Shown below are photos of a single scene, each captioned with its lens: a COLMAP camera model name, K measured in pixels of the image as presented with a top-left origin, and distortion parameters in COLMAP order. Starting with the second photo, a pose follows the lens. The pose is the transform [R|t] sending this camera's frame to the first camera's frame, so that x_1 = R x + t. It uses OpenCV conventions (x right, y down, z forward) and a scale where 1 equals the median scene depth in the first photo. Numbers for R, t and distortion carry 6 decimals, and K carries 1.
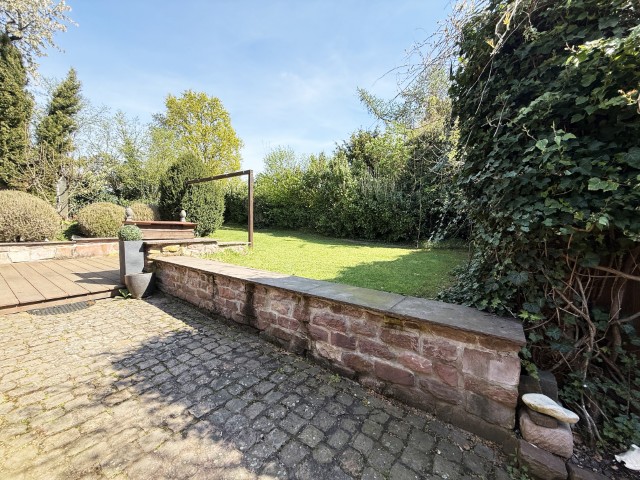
lens RADIAL K [[255.9, 0, 320.0], [0, 255.9, 240.0], [0, 0, 1]] dist [0.000466, -0.000034]
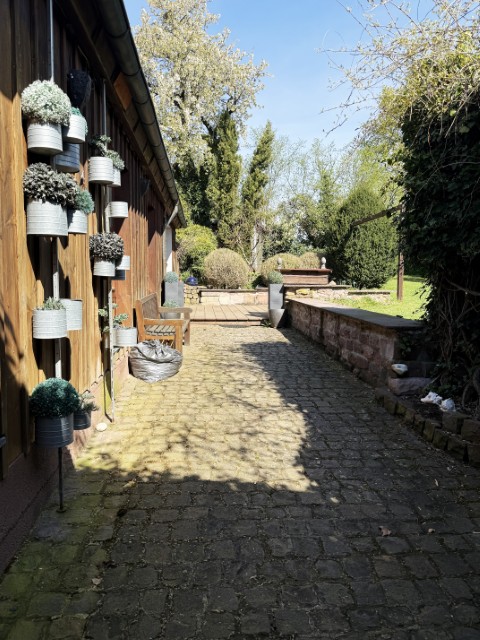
lens RADIAL K [[448.3, 0, 240.0], [0, 448.3, 320.0], [0, 0, 1]] dist [0.002240, -0.000252]
pose [[0.648710, 0.055425, -0.759015, 0.456004], [-0.034128, 0.998460, 0.043741, 0.049274], [0.760270, -0.002471, 0.649602, -0.308187]]
